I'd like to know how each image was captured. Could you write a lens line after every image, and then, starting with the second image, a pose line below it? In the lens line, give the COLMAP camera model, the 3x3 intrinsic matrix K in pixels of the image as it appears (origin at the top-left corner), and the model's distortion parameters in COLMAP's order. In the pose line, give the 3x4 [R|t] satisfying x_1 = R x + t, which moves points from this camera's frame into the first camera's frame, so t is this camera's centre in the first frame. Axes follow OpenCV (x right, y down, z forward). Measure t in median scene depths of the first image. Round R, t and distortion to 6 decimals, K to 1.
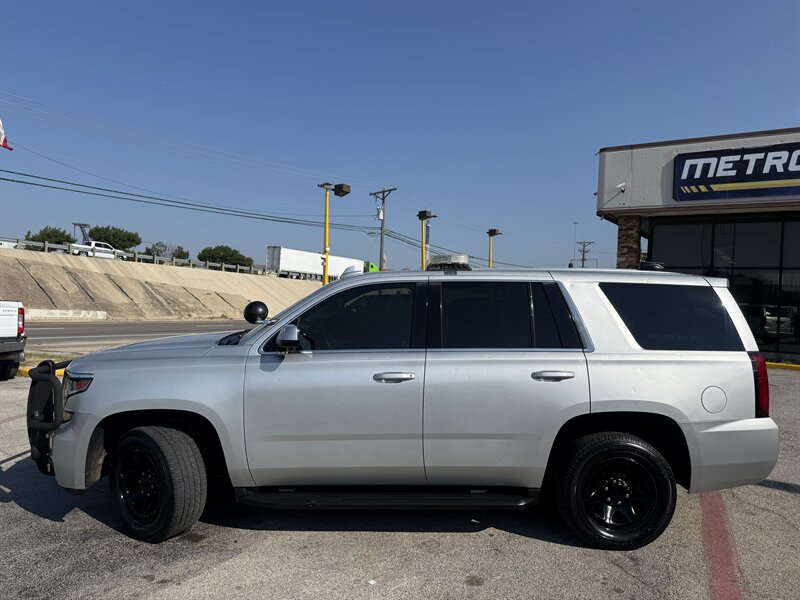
lens RADIAL K [[532.3, 0, 418.7], [0, 532.3, 317.0], [0, 0, 1]] dist [-0.026281, -0.002317]
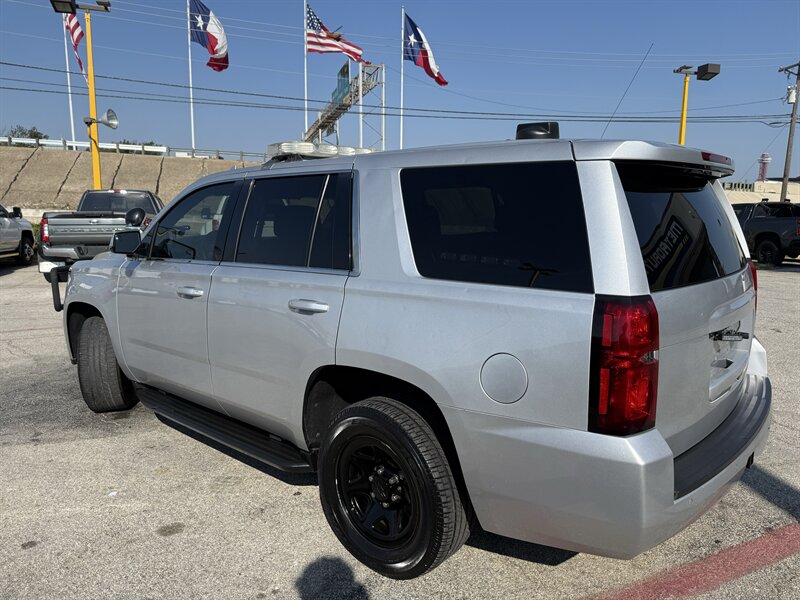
lens RADIAL K [[550.5, 0, 410.4], [0, 550.5, 299.9], [0, 0, 1]] dist [0.005528, -0.003994]
pose [[0.761607, 0.089219, -0.641869, 0.182177], [-0.009281, 0.991877, 0.126858, 0.001678], [0.647973, -0.090659, 0.756248, 0.116683]]
